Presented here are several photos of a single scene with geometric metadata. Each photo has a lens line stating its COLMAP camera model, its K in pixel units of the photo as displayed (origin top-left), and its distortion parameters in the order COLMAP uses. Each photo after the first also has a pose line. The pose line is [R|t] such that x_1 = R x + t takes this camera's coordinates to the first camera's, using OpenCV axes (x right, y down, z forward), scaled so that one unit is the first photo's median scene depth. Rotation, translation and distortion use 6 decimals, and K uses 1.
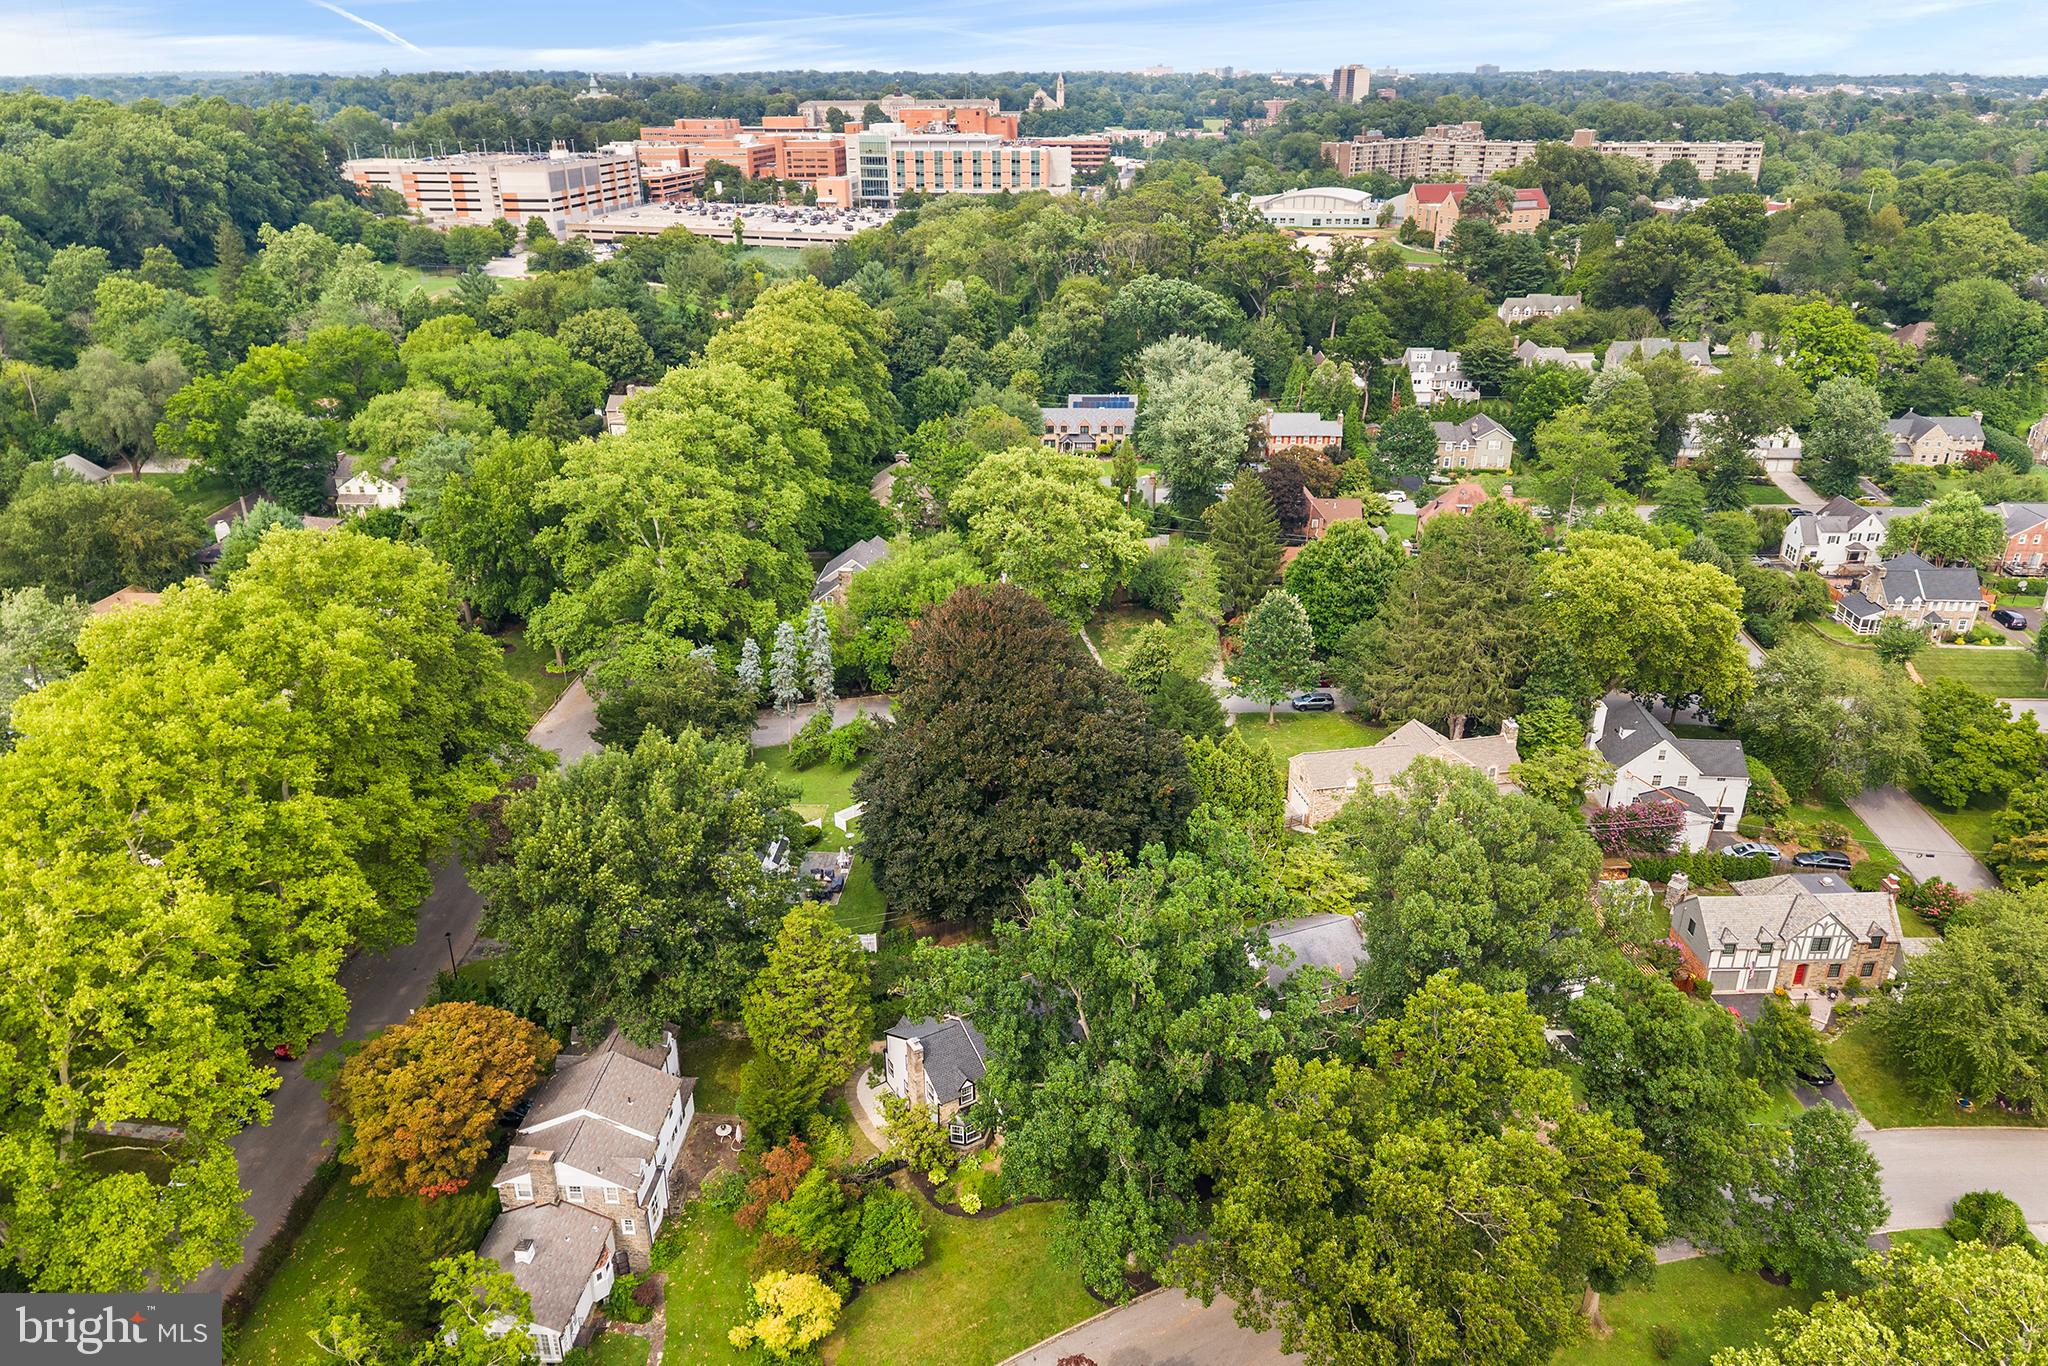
lens RADIAL K [[1386.7, 0, 1029.7], [0, 1386.7, 685.7], [0, 0, 1]] dist [0.010997, -0.004936]
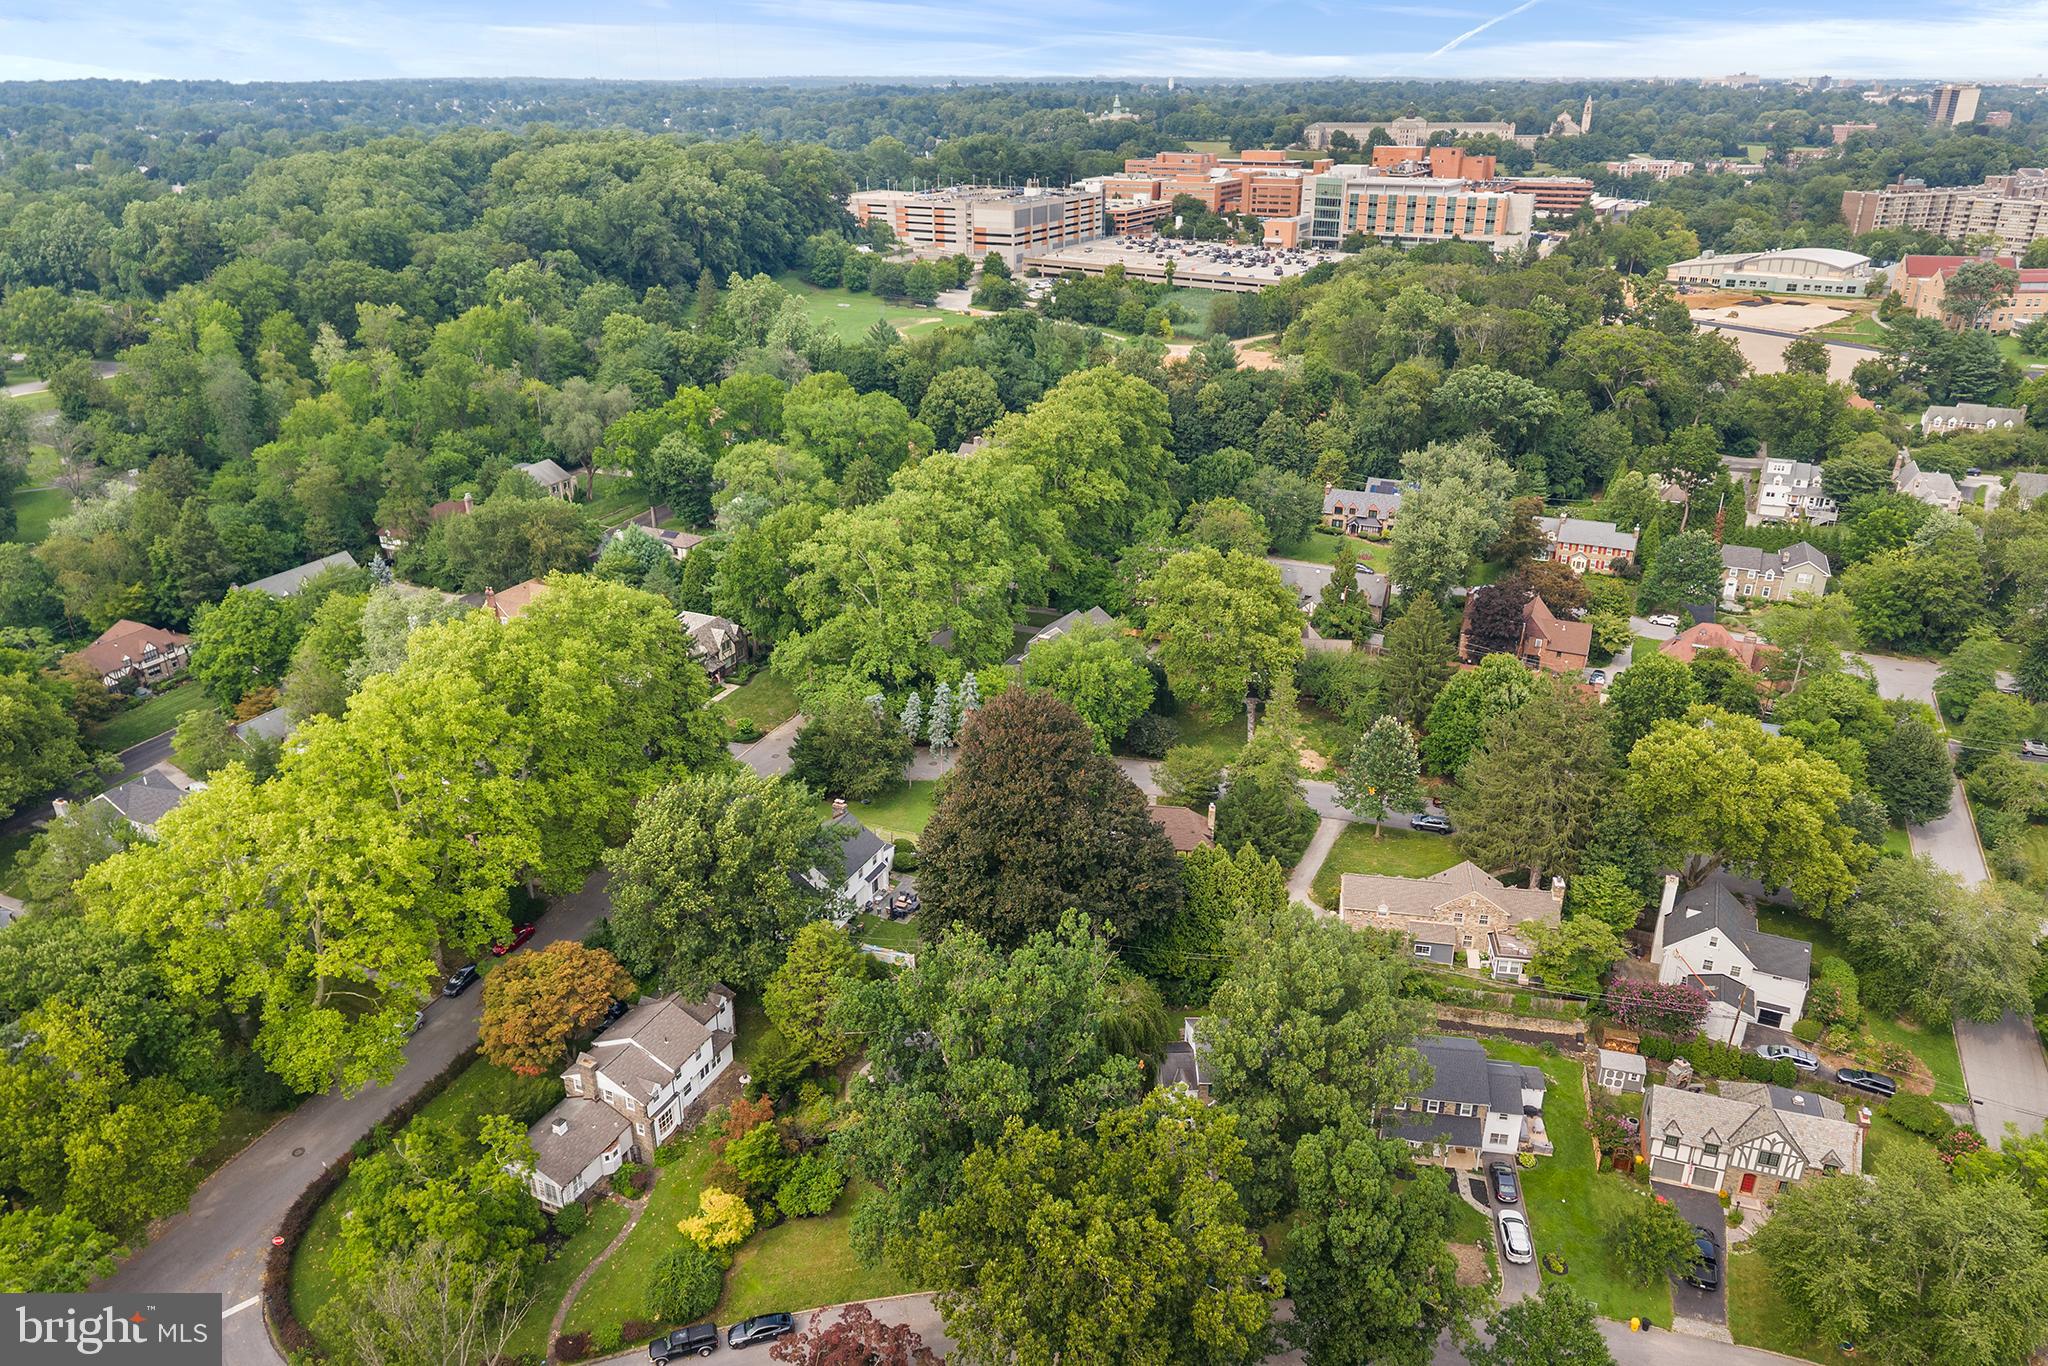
lens RADIAL K [[1376.2, 0, 1028.2], [0, 1376.2, 687.5], [0, 0, 1]] dist [0.025417, -0.025676]
pose [[0.936107, 0.145794, -0.320074, 0.211146], [-0.145838, 0.989018, 0.023972, -0.062546], [0.320054, 0.024238, 0.947089, -0.086232]]
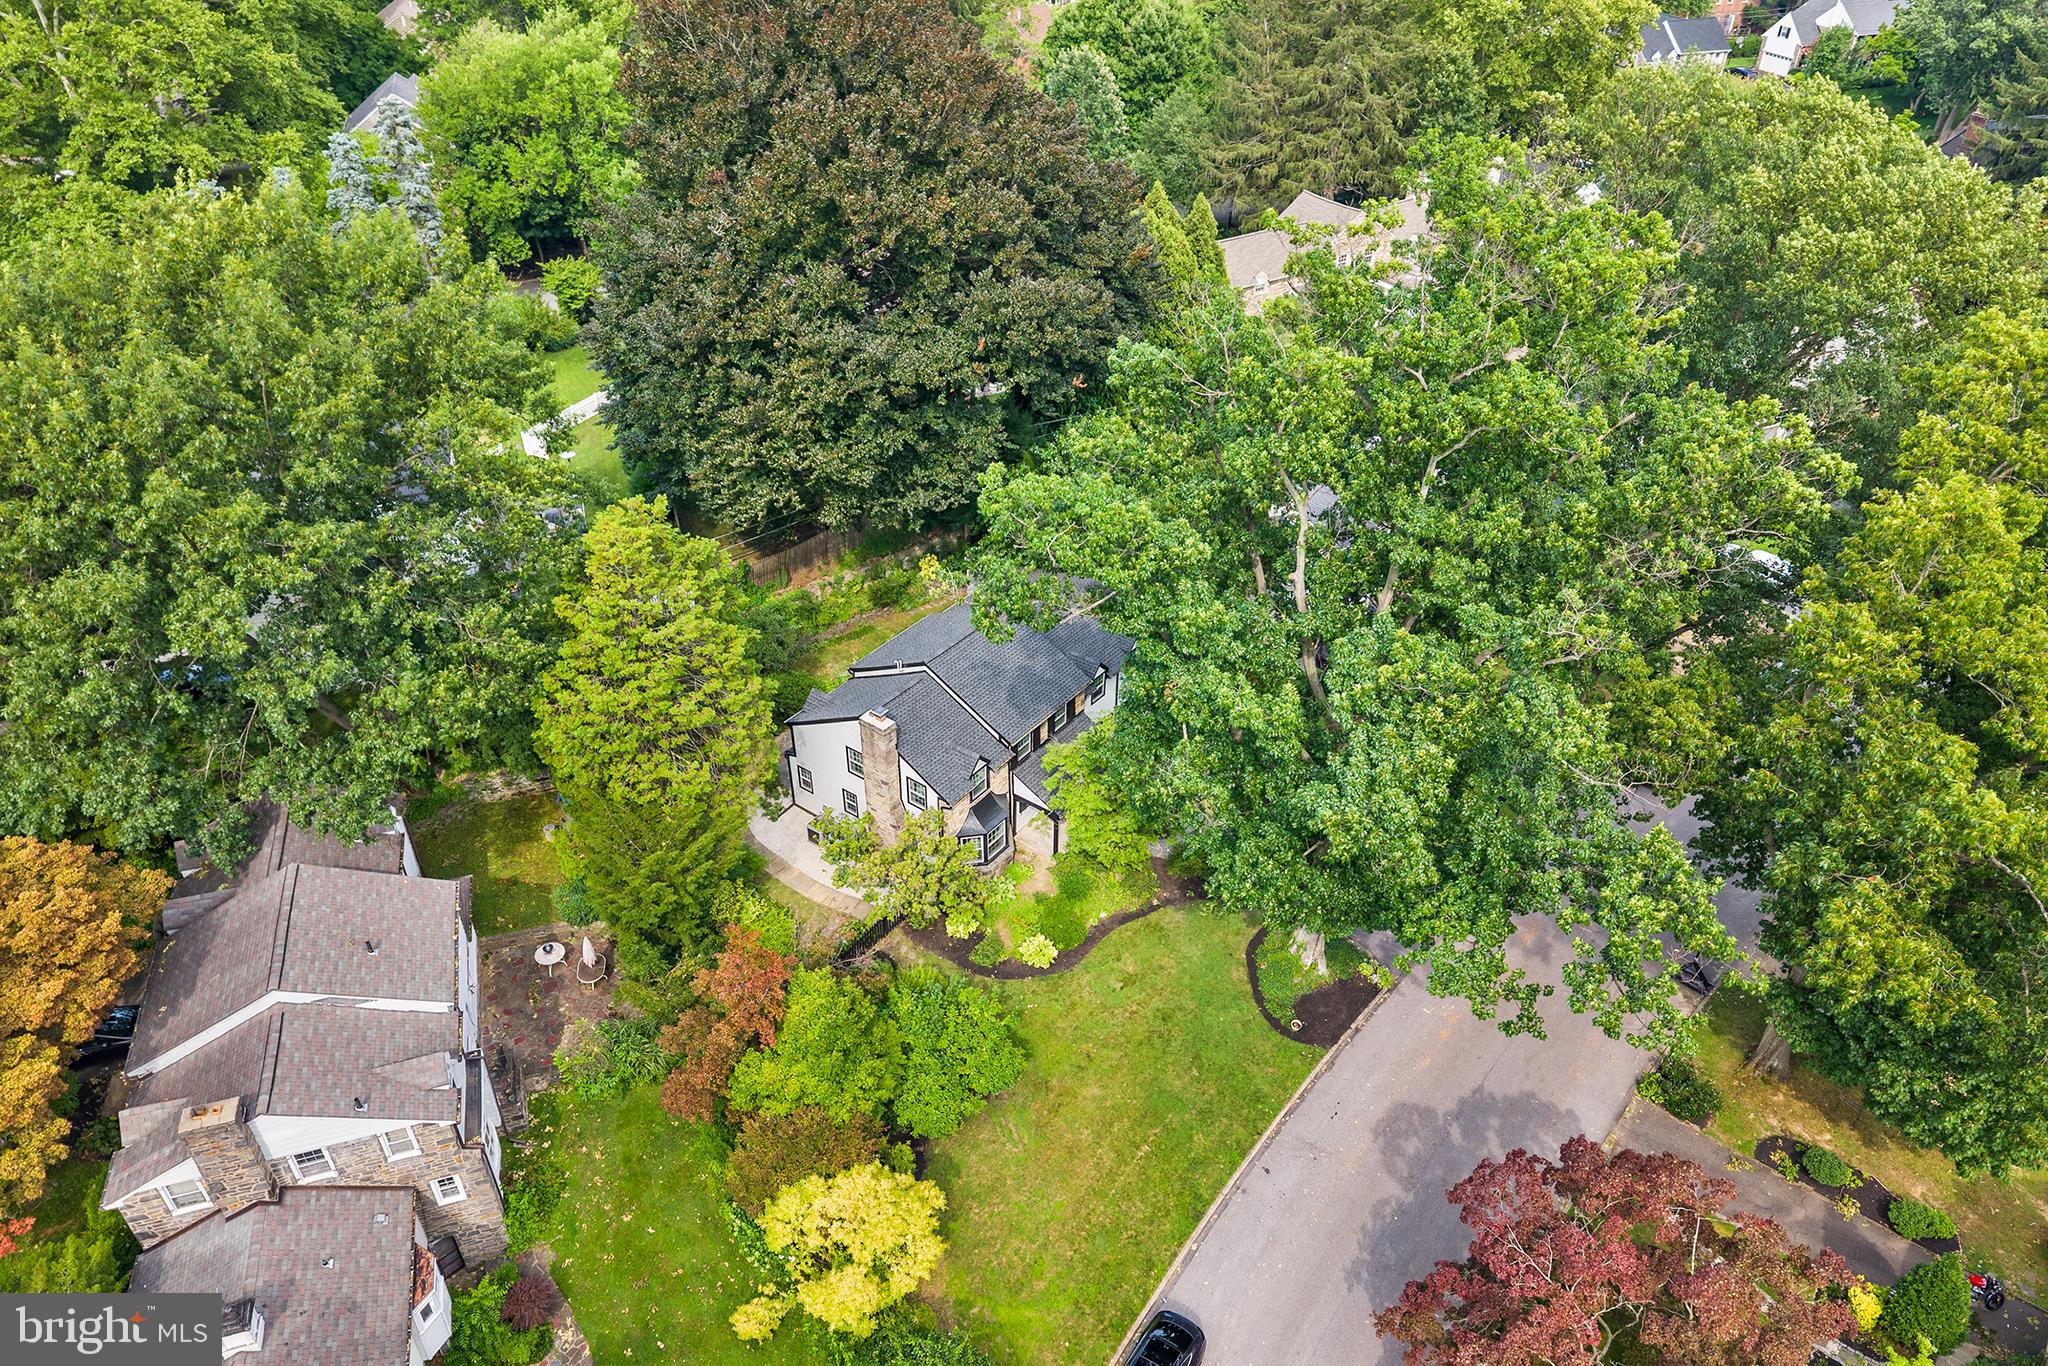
lens RADIAL K [[1376.2, 0, 1028.2], [0, 1376.2, 687.5], [0, 0, 1]] dist [0.025417, -0.025676]
pose [[0.930779, -0.211262, 0.298360, -0.099395], [0.146376, 0.963211, 0.225384, 0.068998], [-0.334999, -0.166110, 0.927461, 0.247947]]
